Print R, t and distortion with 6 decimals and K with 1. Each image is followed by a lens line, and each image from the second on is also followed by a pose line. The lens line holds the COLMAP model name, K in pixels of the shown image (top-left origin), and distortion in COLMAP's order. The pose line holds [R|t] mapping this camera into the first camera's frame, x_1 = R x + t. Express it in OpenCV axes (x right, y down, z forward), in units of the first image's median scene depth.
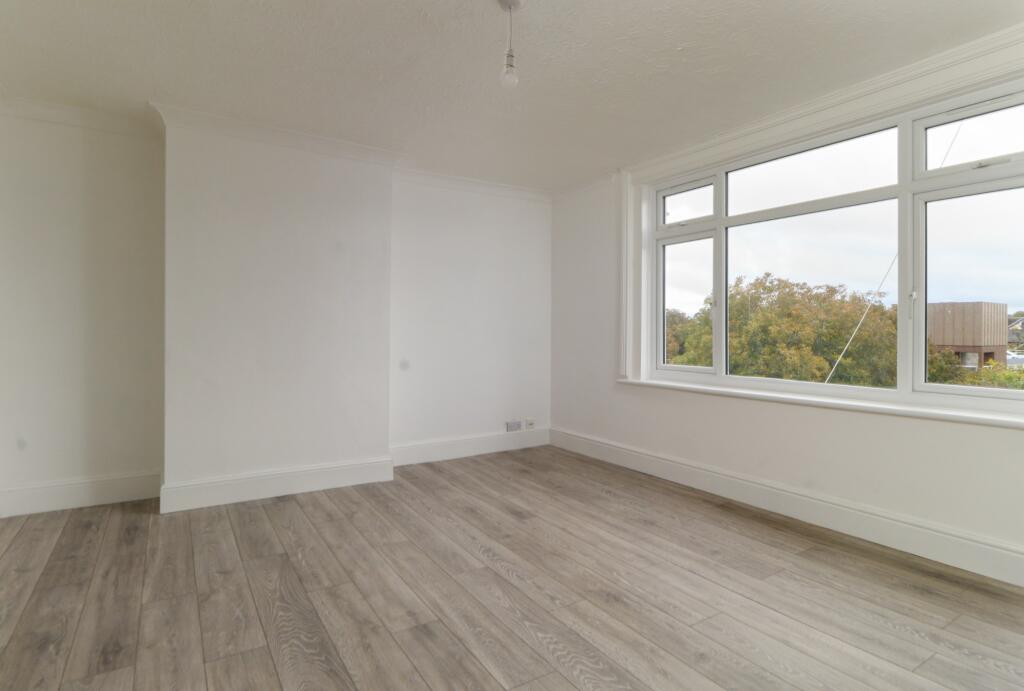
lens RADIAL K [[543.5, 0, 514.7], [0, 543.5, 333.4], [0, 0, 1]] dist [0.002310, -0.000052]
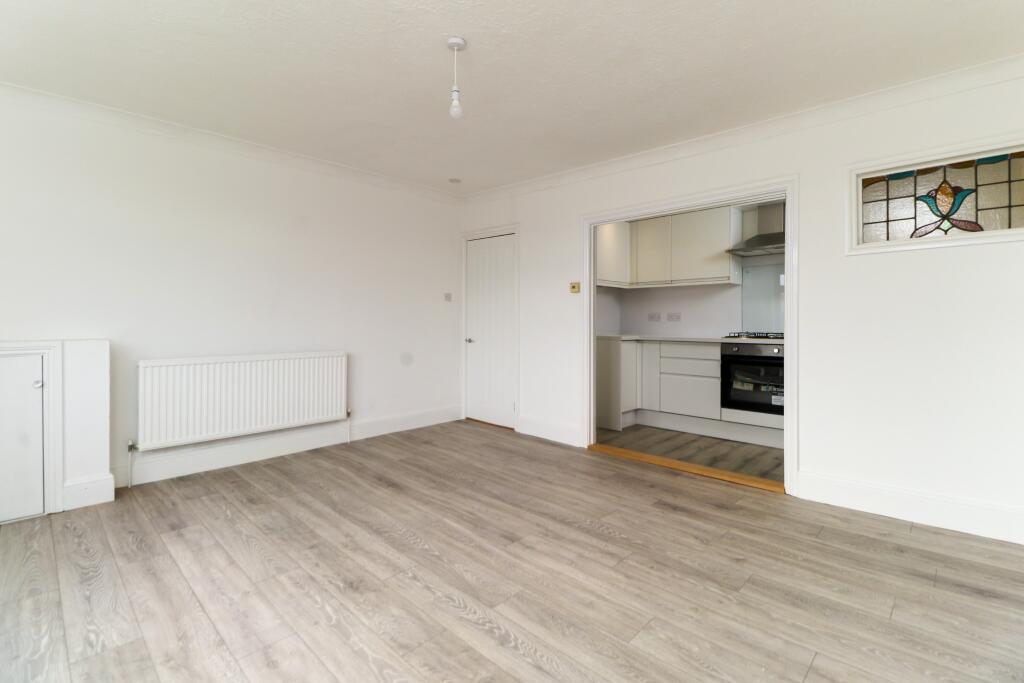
lens RADIAL K [[473.5, 0, 526.2], [0, 473.5, 320.4], [0, 0, 1]] dist [0.000074, -0.001083]
pose [[-0.966667, -0.007526, -0.255927, 0.081232], [-0.008578, 0.999959, 0.002996, -0.013468], [0.255893, 0.005091, -0.966692, 1.591142]]
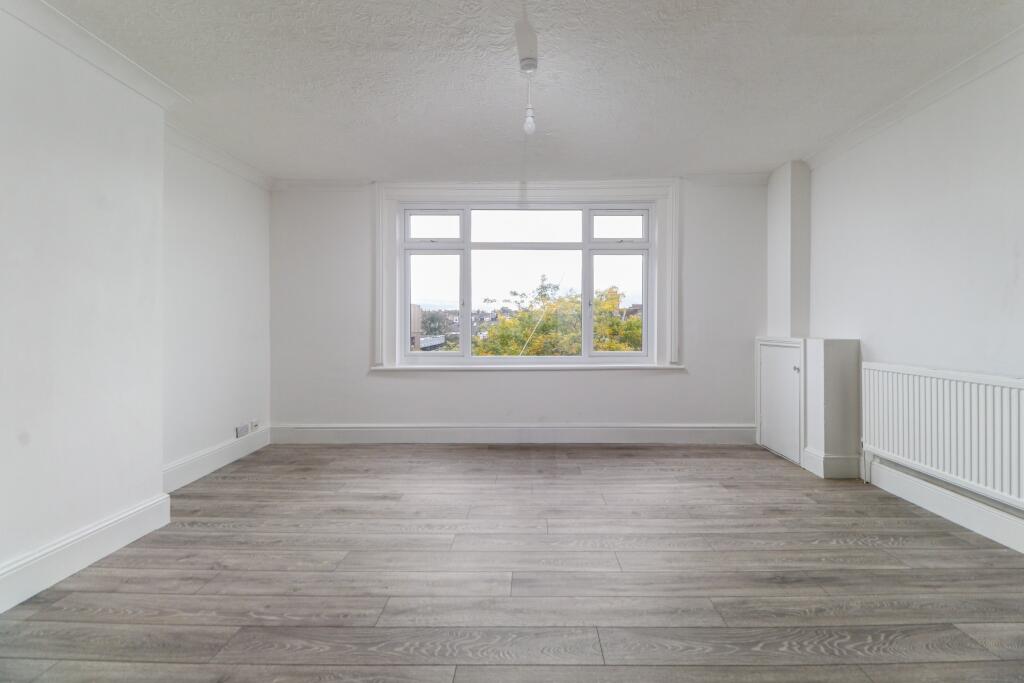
lens RADIAL K [[473.5, 0, 526.2], [0, 473.5, 320.4], [0, 0, 1]] dist [0.000074, -0.001083]
pose [[0.545058, -0.001043, 0.838398, -0.739551], [0.010324, 0.999932, -0.005468, -0.007880], [-0.838335, 0.011636, 0.545032, 0.312382]]
